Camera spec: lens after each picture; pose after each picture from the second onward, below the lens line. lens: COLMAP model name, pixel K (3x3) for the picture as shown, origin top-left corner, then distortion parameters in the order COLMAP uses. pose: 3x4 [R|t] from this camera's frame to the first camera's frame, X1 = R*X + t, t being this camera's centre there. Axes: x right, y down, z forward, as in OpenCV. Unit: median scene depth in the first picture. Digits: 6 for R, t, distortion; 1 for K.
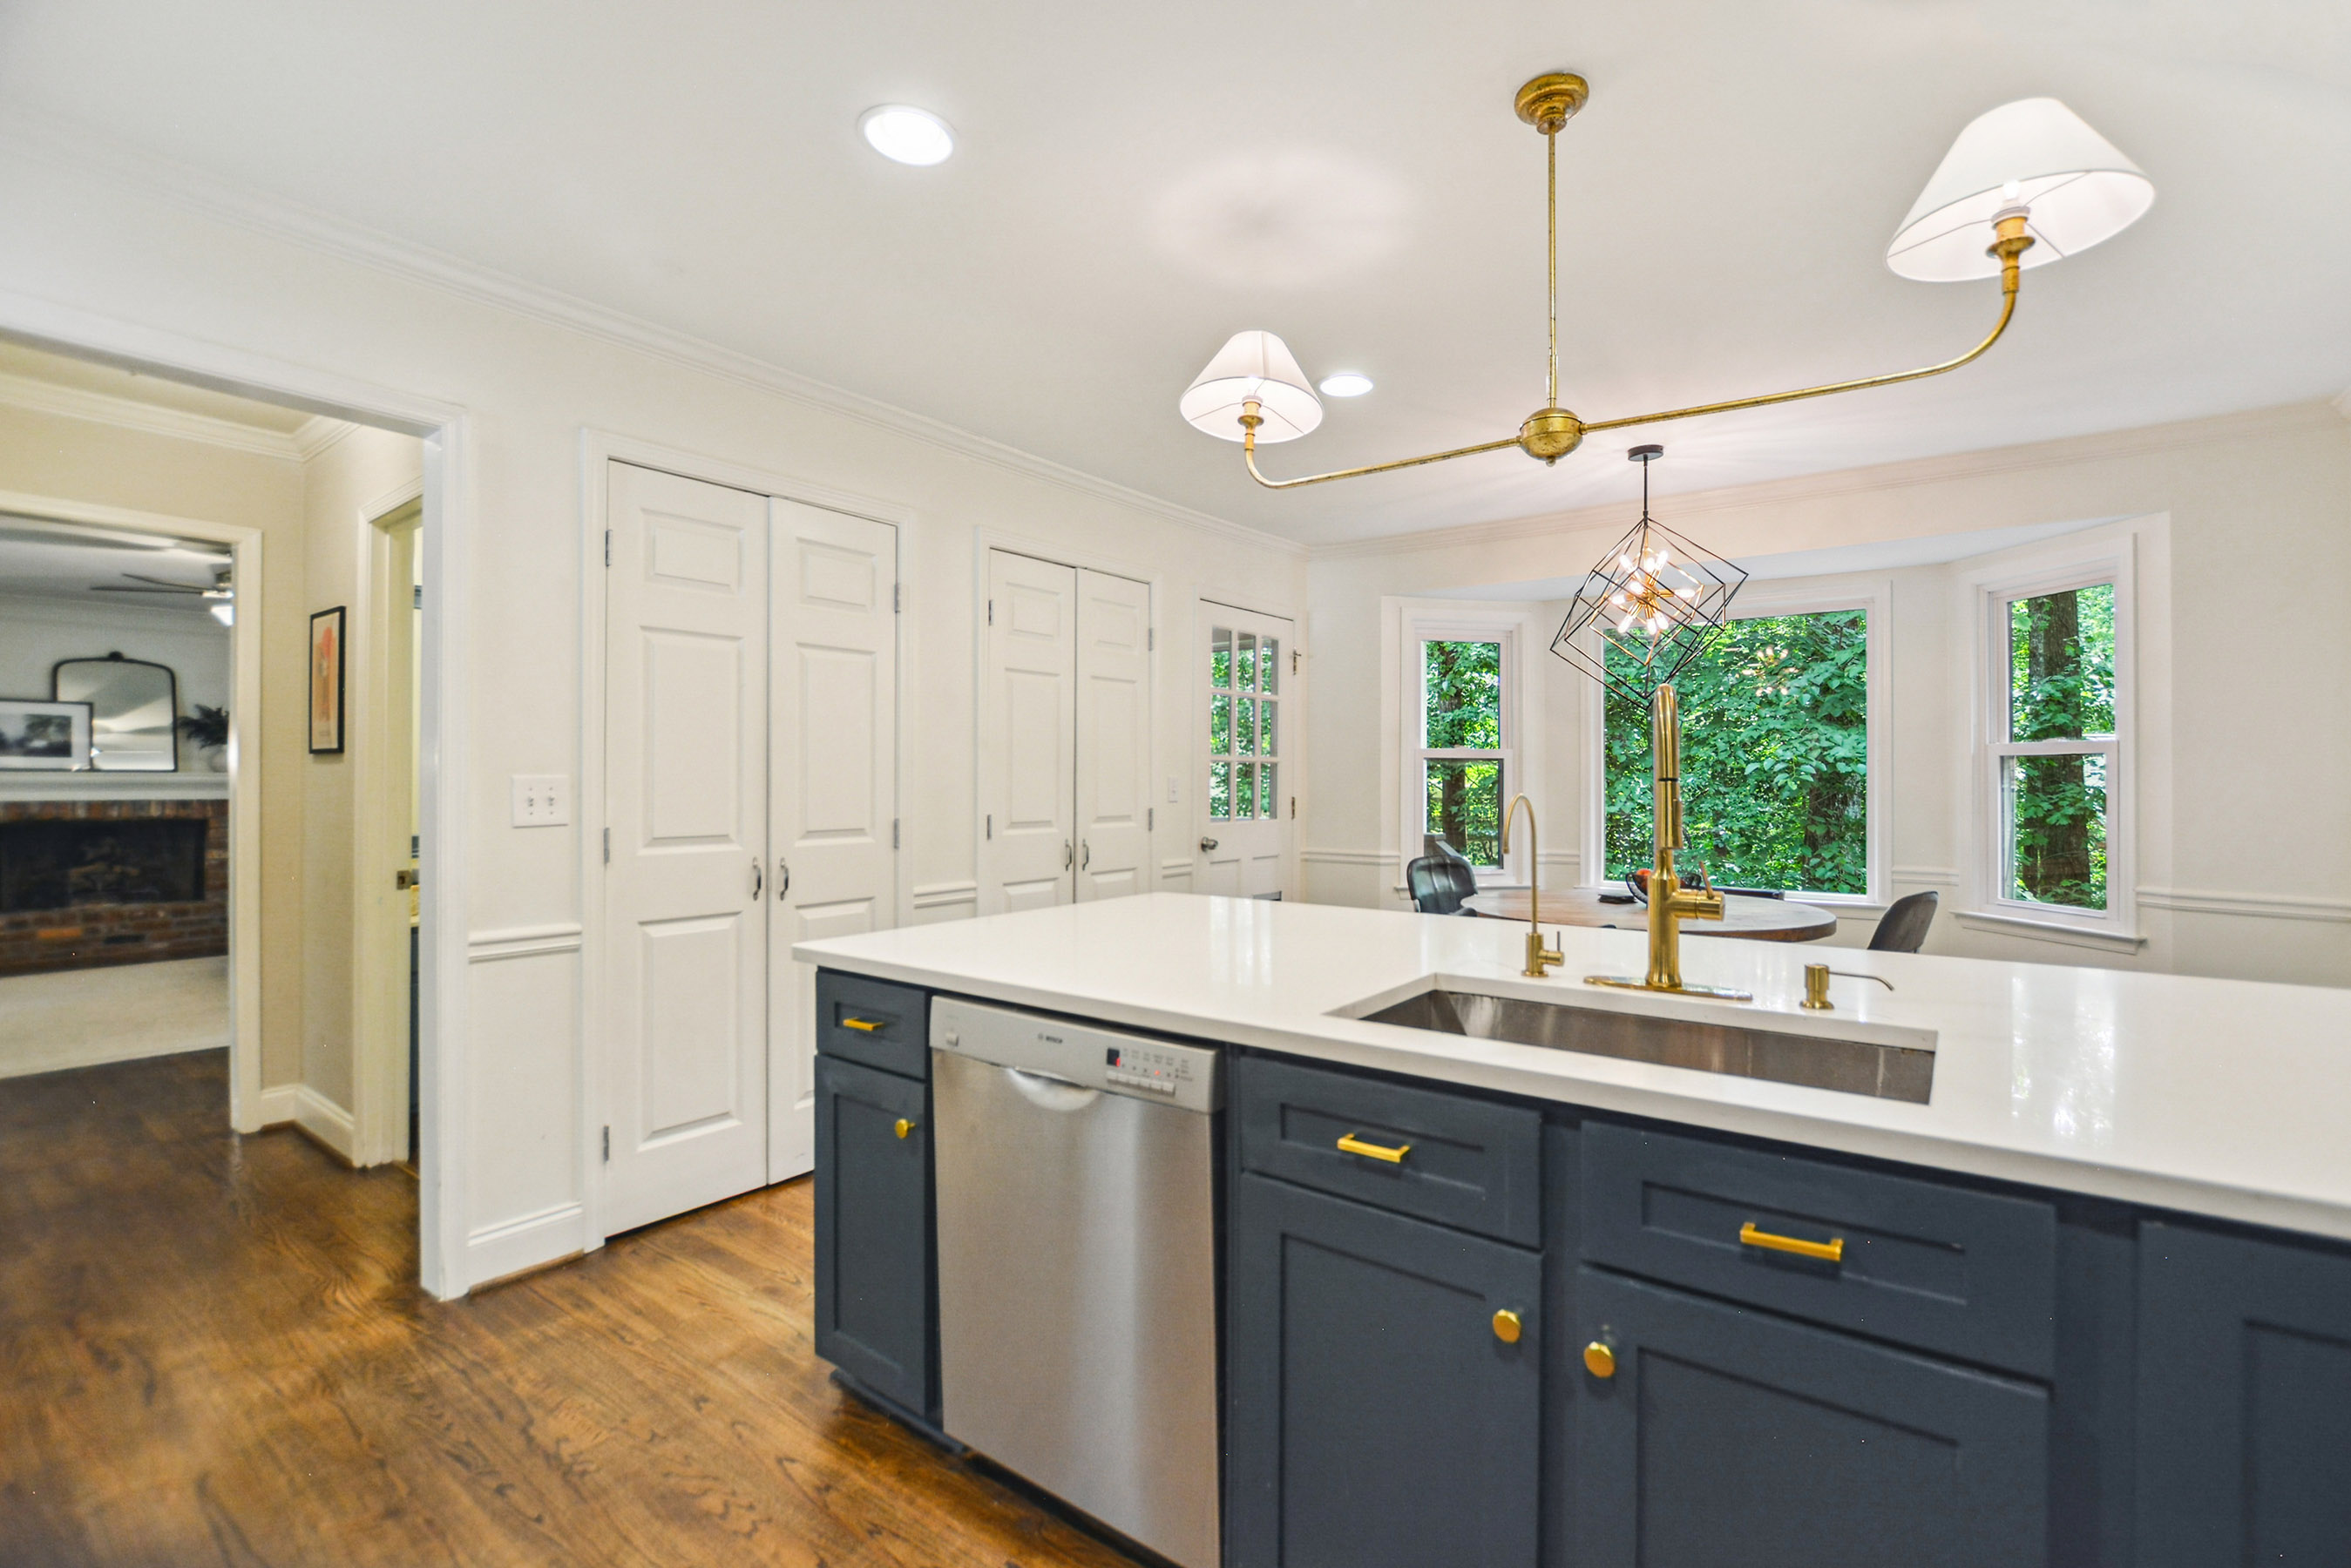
lens RADIAL K [[1057.7, 0, 1173.4], [0, 1057.7, 767.0], [0, 0, 1]] dist [-0.005514, 0.001173]
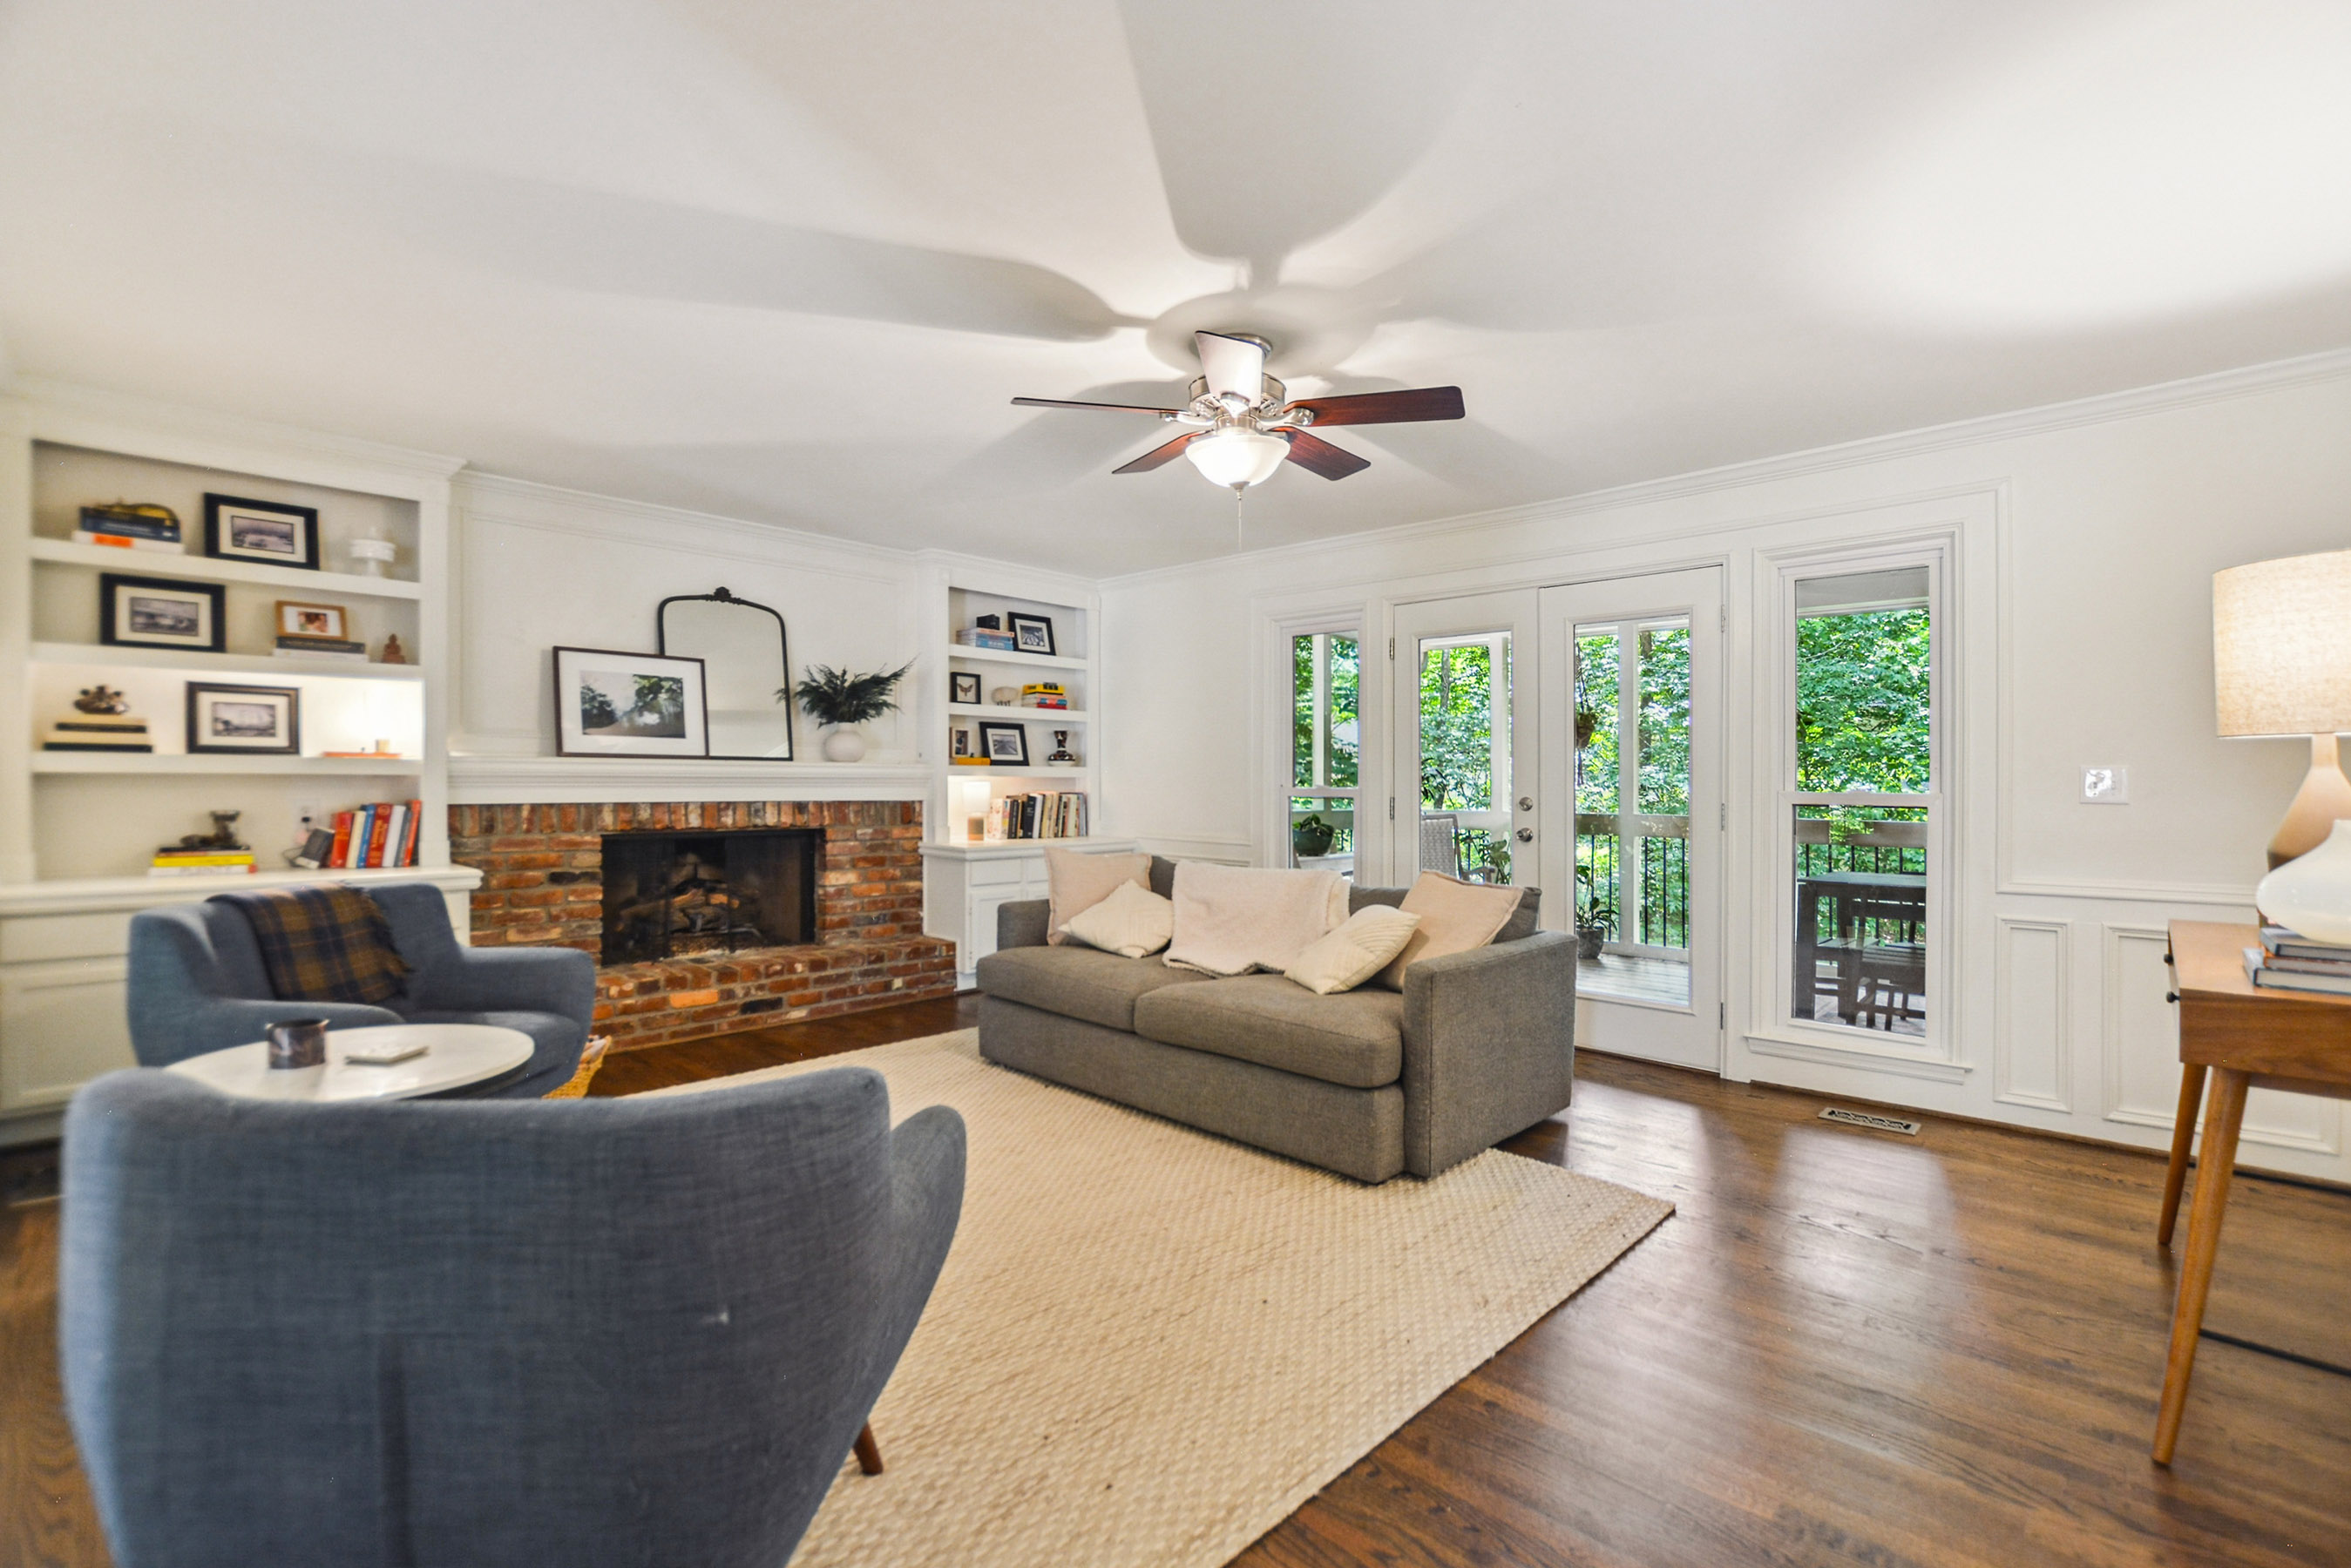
lens RADIAL K [[1057.7, 0, 1197.1], [0, 1057.7, 789.0], [0, 0, 1]] dist [-0.005514, 0.001173]
pose [[0.994114, -0.001065, -0.108337, -0.625730], [0.002710, 0.999883, 0.015043, 0.013660], [0.108309, -0.015248, 0.994000, 0.344573]]
